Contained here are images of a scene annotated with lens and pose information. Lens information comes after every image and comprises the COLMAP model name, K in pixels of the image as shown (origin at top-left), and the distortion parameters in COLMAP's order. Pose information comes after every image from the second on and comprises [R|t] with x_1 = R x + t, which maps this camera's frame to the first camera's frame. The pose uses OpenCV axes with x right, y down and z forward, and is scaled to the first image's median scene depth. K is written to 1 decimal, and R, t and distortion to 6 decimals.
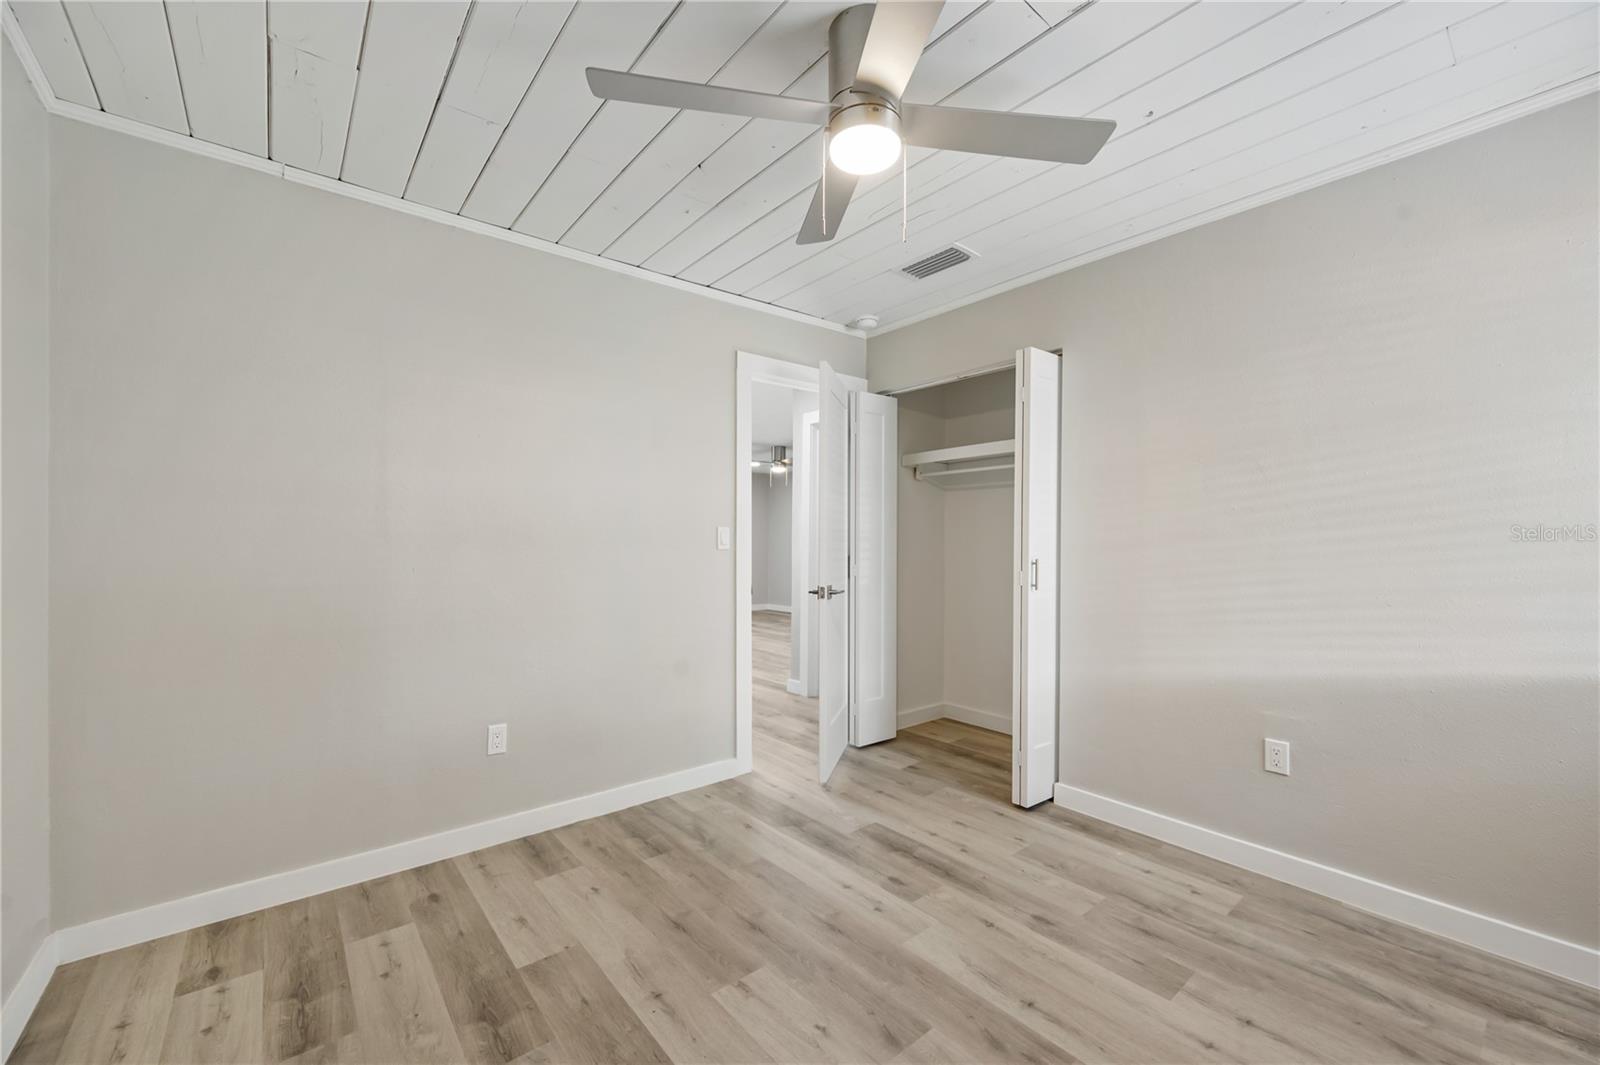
lens RADIAL K [[636.5, 0, 800.9], [0, 636.5, 535.5], [0, 0, 1]] dist [-0.000816, -0.000036]
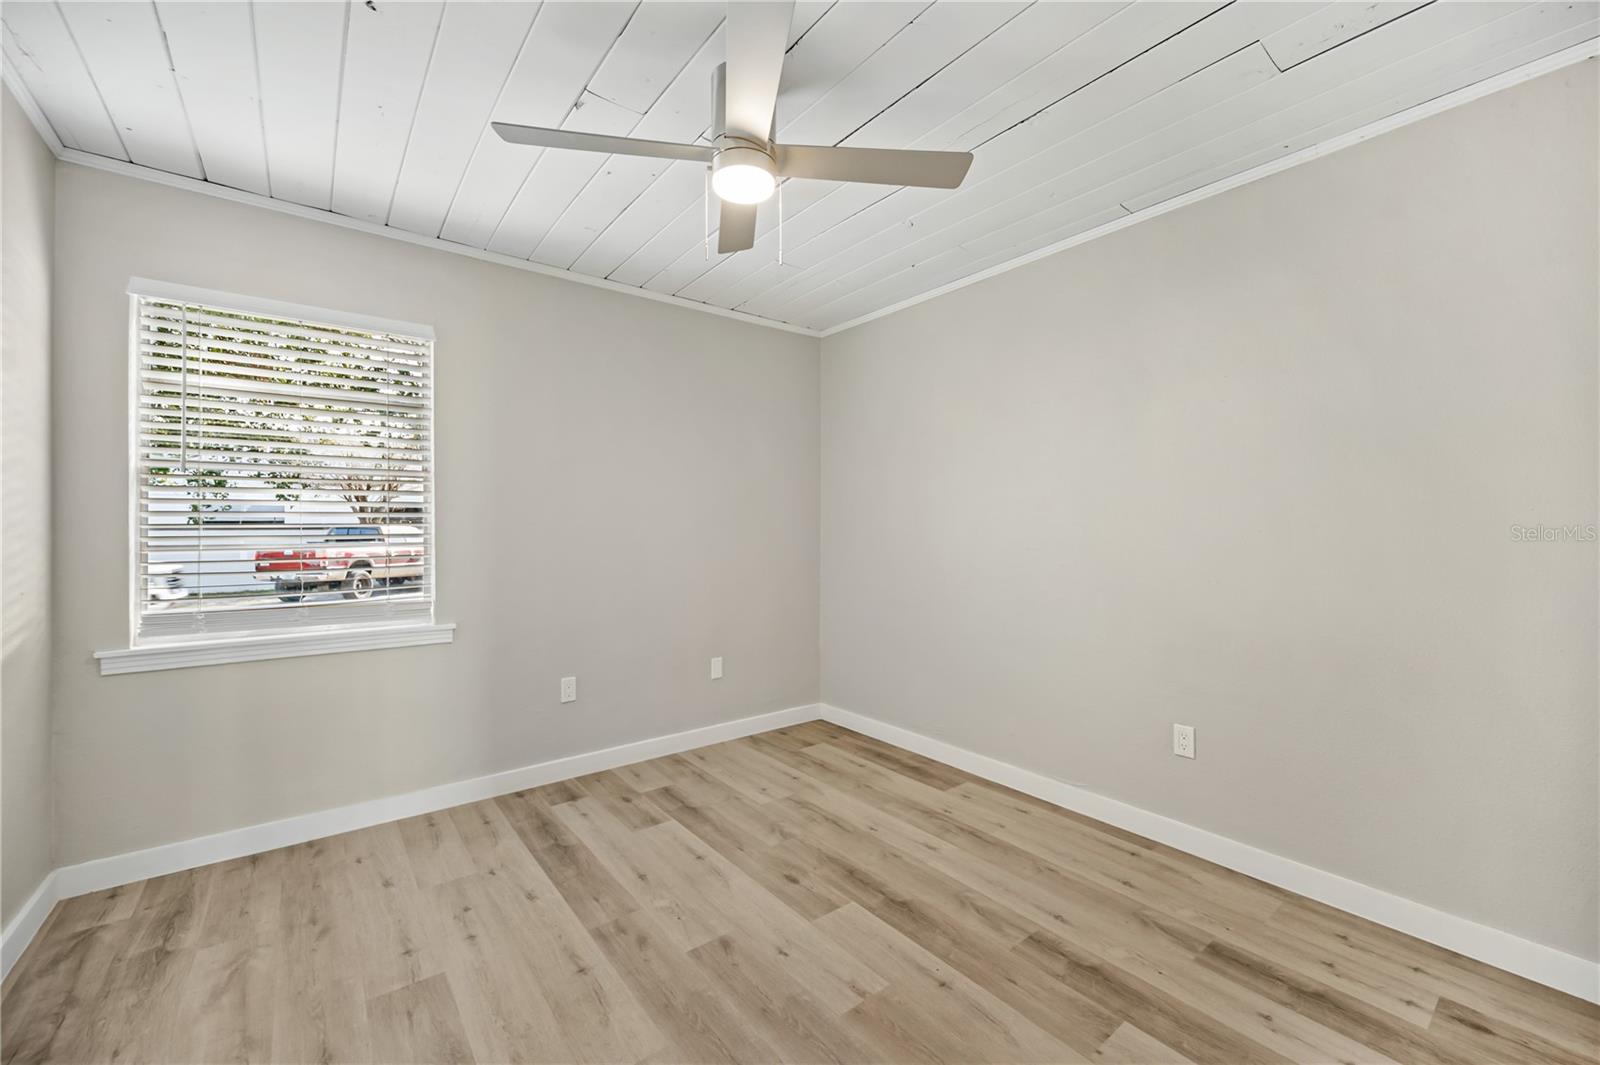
lens RADIAL K [[636.5, 0, 800.9], [0, 636.5, 535.5], [0, 0, 1]] dist [-0.000816, -0.000036]
pose [[-0.999700, 0.000566, 0.024478, -0.027195], [0.000582, 1.000000, 0.000656, 0.017981], [-0.024477, 0.000670, -0.999700, 2.008888]]
